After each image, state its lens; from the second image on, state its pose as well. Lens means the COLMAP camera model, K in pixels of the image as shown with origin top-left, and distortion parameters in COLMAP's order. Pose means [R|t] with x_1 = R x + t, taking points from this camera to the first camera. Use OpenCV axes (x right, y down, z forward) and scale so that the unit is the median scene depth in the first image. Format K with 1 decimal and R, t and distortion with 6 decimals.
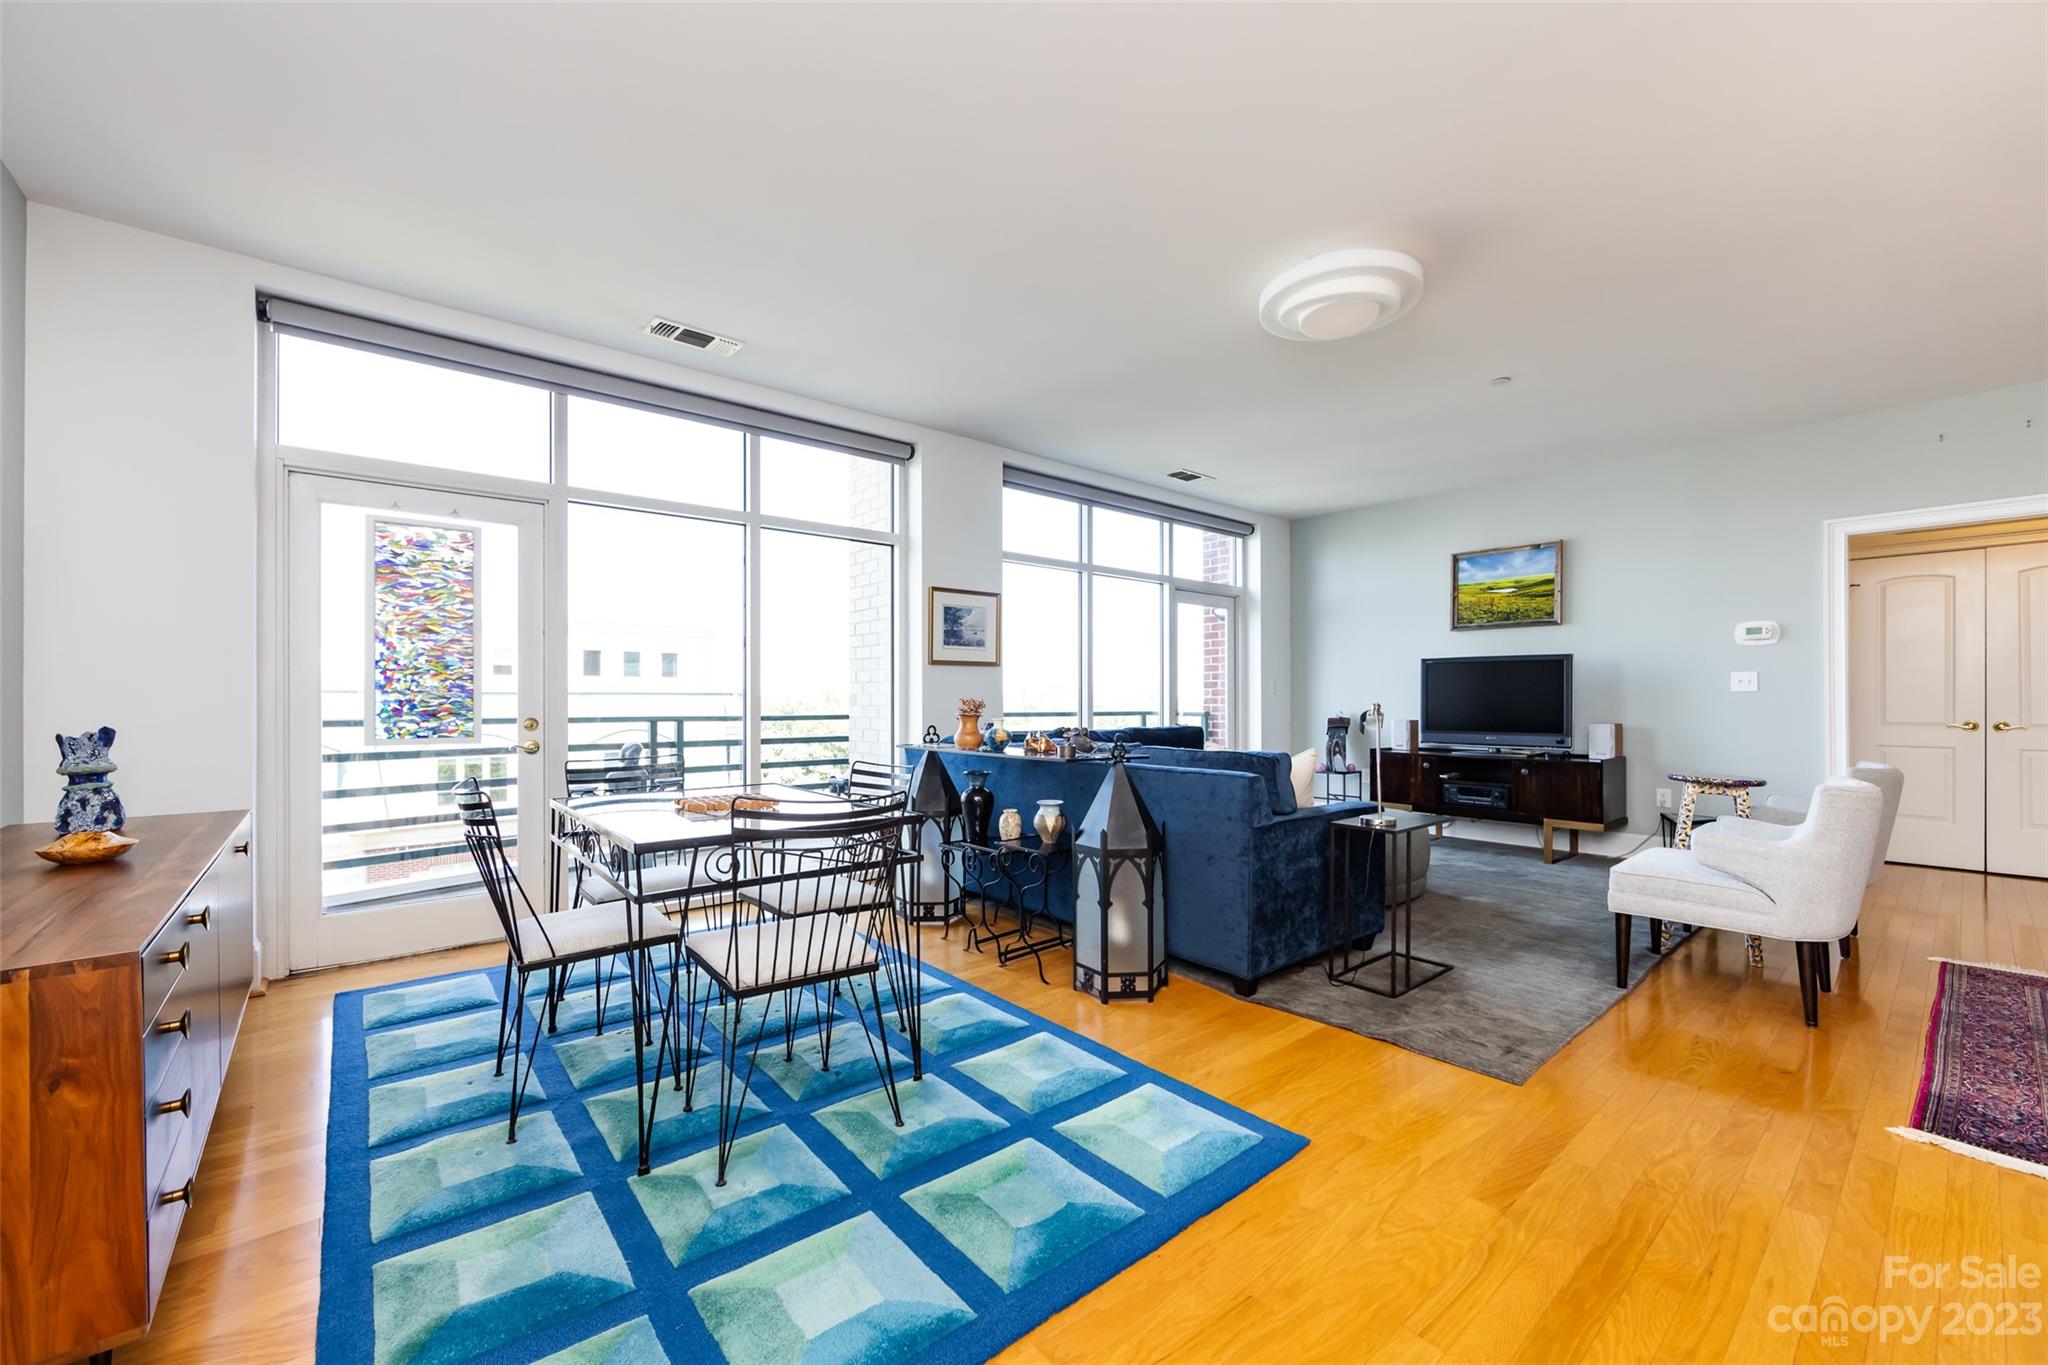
lens RADIAL K [[809.7, 0, 1020.5], [0, 809.7, 698.6], [0, 0, 1]] dist [-0.003741, -0.000189]
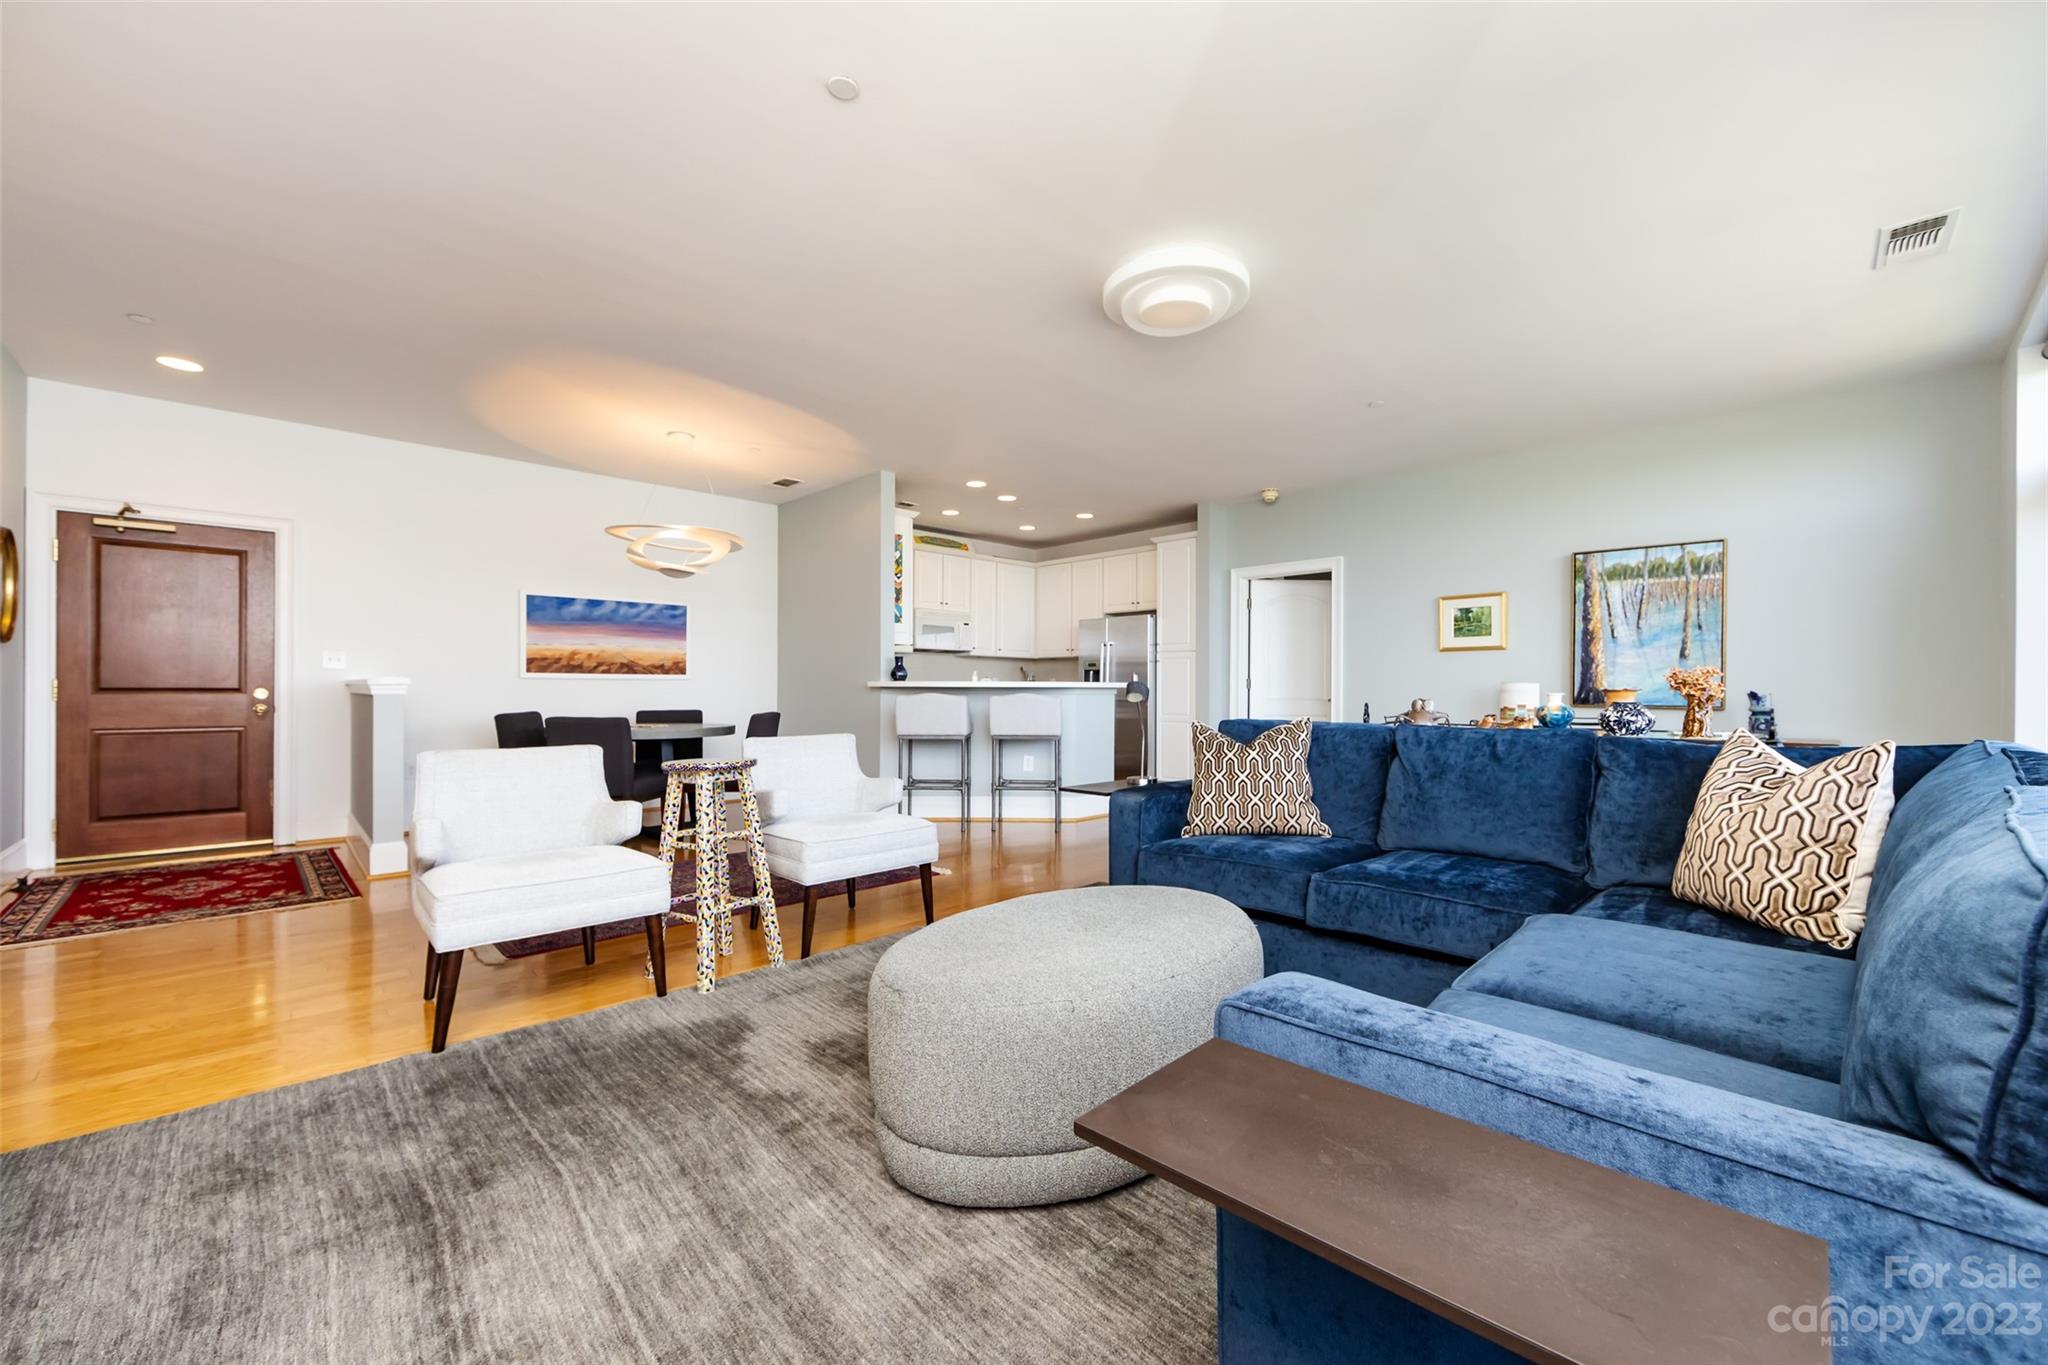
lens RADIAL K [[809.7, 0, 1013.8], [0, 809.7, 689.1], [0, 0, 1]] dist [-0.003741, -0.000189]
pose [[-0.998242, -0.004157, -0.059125, 0.438498], [-0.004203, 0.999991, 0.000655, 0.016385], [0.059122, 0.000903, -0.998250, 1.358212]]
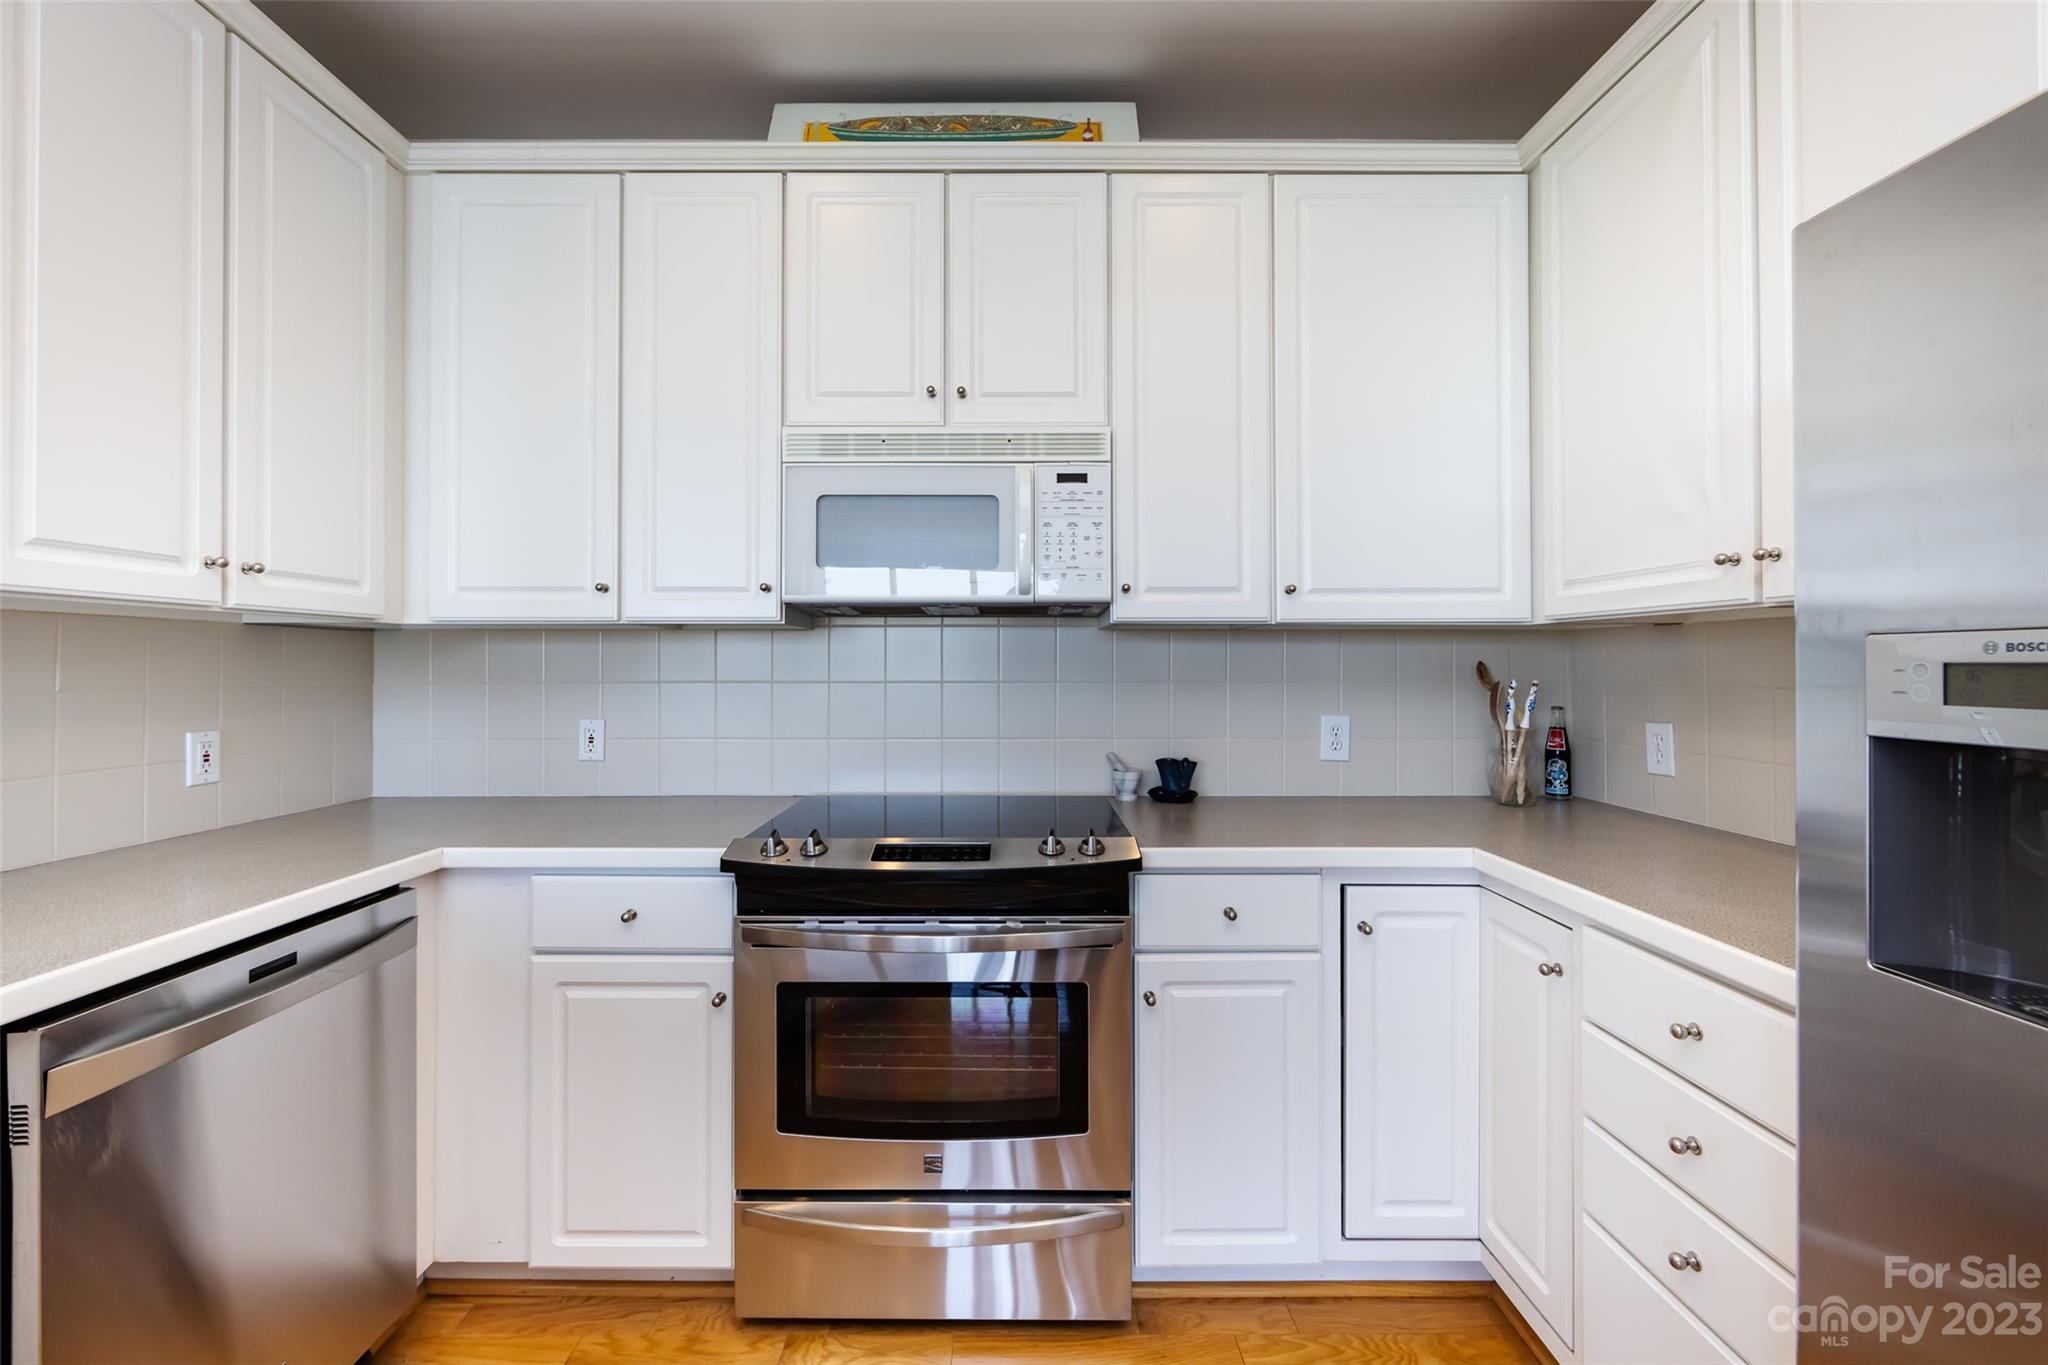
lens RADIAL K [[809.7, 0, 1009.3], [0, 809.7, 659.2], [0, 0, 1]] dist [-0.003741, -0.000189]
pose [[-0.768169, 0.005450, 0.640224, 0.214187], [0.001391, 0.999976, -0.006843, -0.039100], [-0.640245, -0.004366, -0.768158, -0.147387]]
